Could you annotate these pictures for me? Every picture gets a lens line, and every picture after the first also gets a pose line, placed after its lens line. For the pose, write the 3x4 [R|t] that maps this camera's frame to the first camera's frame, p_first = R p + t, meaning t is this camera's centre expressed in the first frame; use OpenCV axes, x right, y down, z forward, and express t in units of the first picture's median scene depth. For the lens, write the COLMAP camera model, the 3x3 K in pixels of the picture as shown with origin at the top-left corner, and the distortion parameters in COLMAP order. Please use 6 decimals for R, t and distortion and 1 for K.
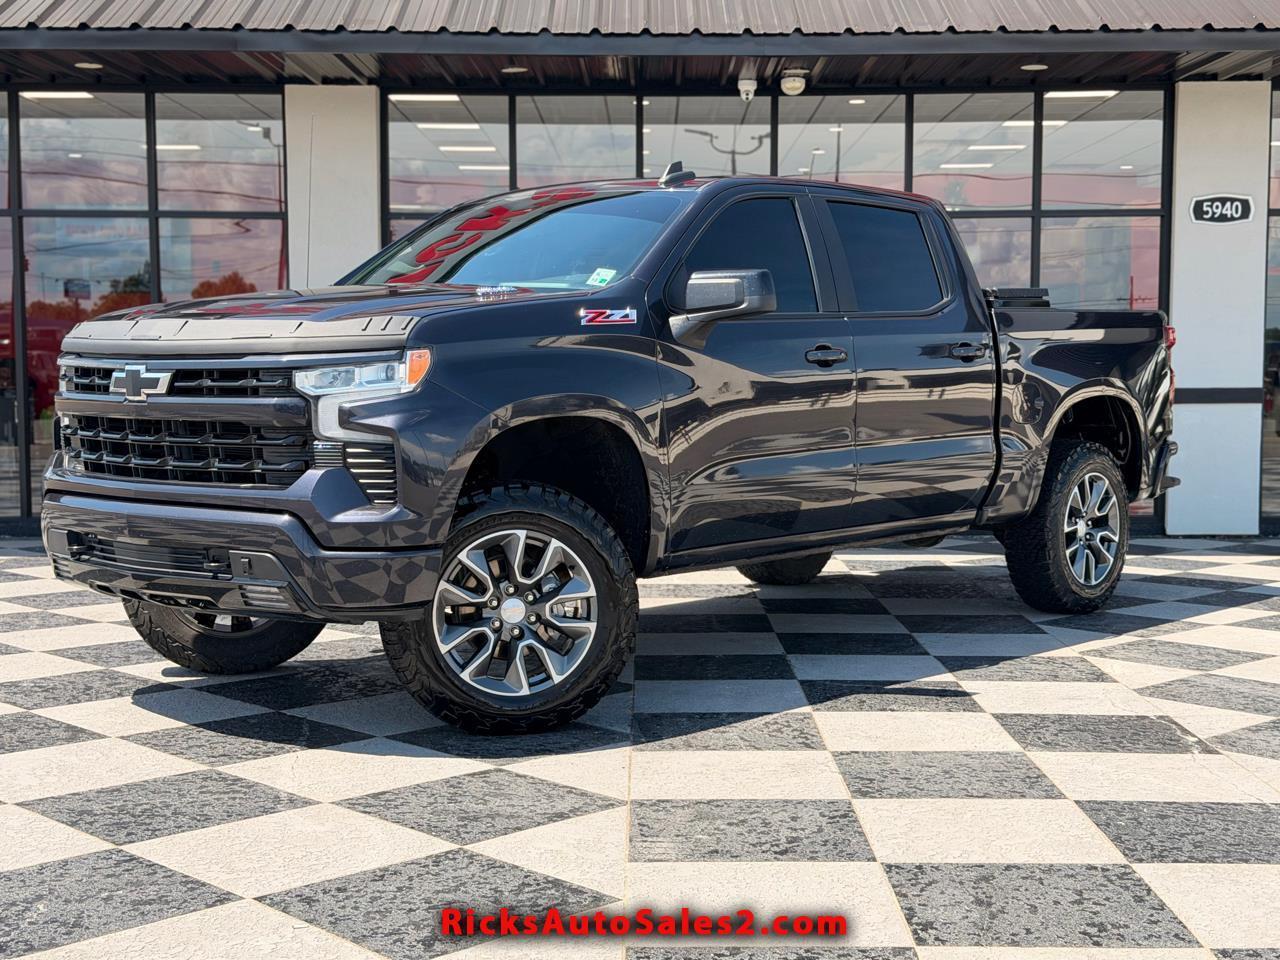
lens RADIAL K [[1788.2, 0, 640.0], [0, 1788.2, 480.0], [0, 0, 1]] dist [0.174020, -0.410661]
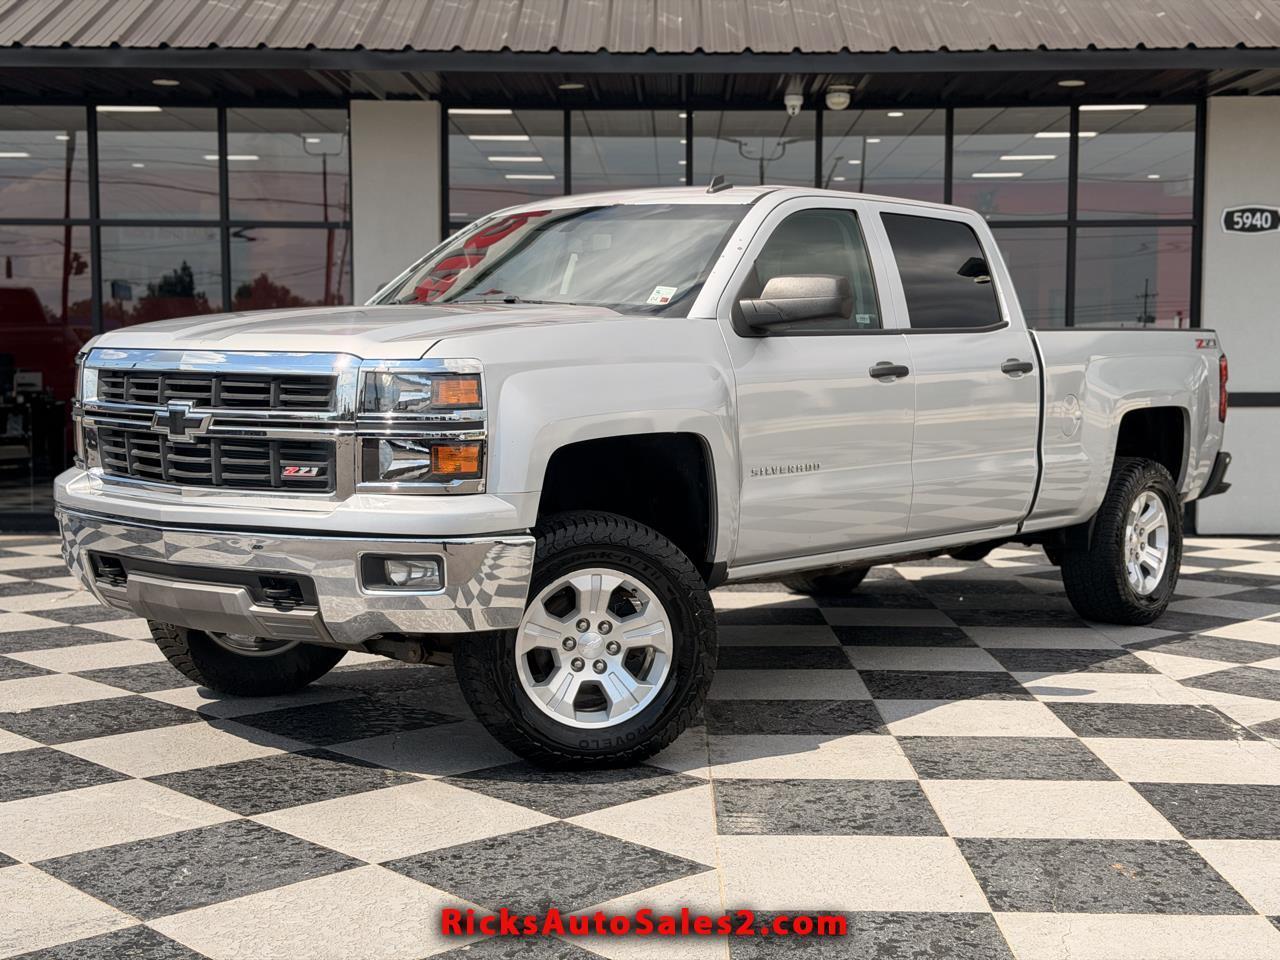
lens RADIAL K [[1749.6, 0, 640.0], [0, 1749.6, 480.0], [0, 0, 1]] dist [0.172707, -0.404247]
pose [[0.999887, 0.003300, -0.014692, -0.028732], [-0.003286, 0.999994, 0.000974, -0.001069], [0.014695, -0.000925, 0.999892, -0.042302]]
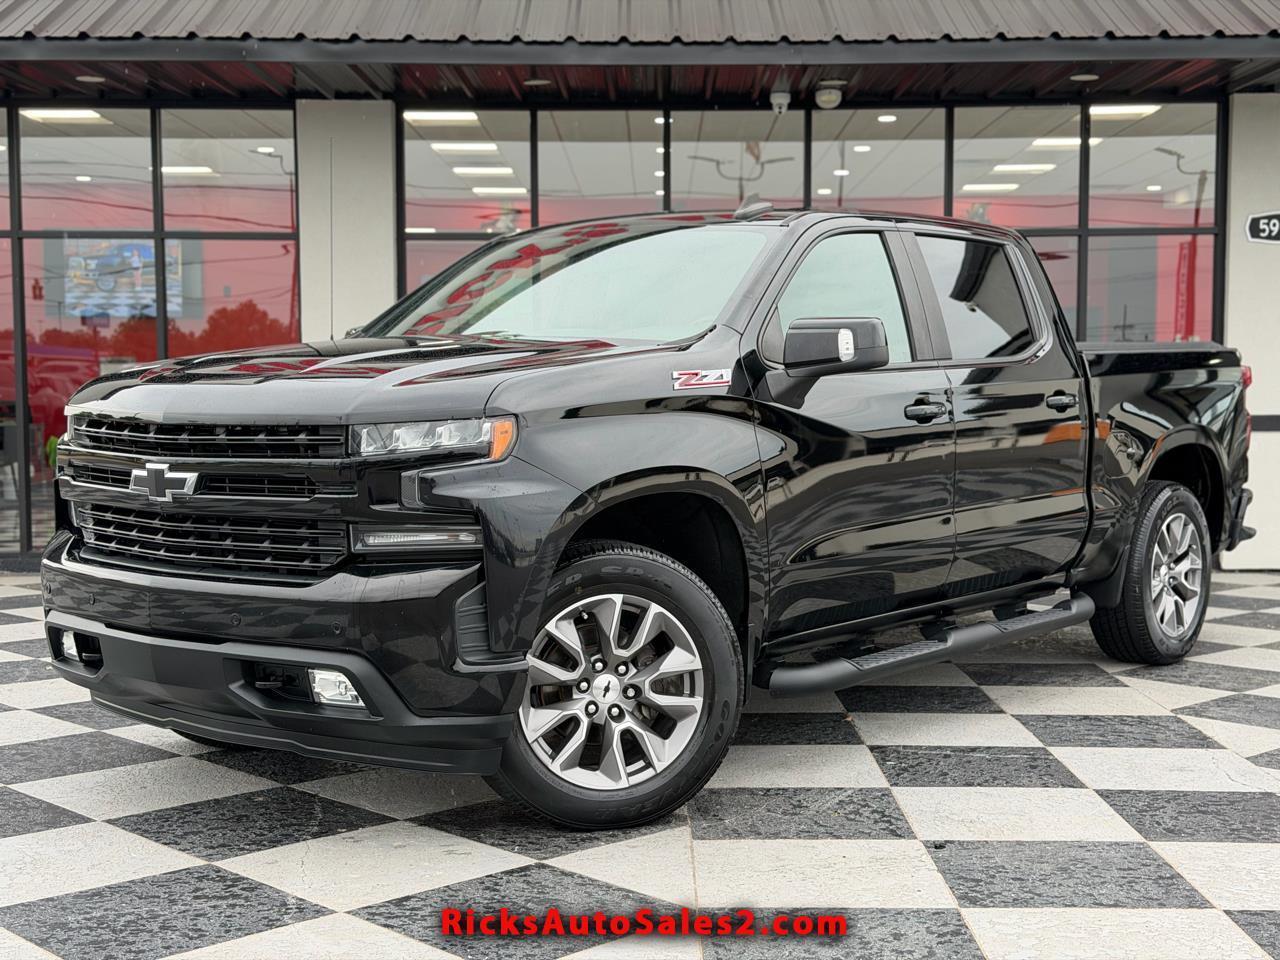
lens RADIAL K [[1754.8, 0, 635.5], [0, 1754.8, 486.5], [0, 0, 1]] dist [0.178928, -0.426487]
pose [[0.999984, -0.001316, -0.005488, -0.025987], [0.001270, 0.999964, -0.008348, -0.012450], [0.005499, 0.008341, 0.999950, 0.138298]]
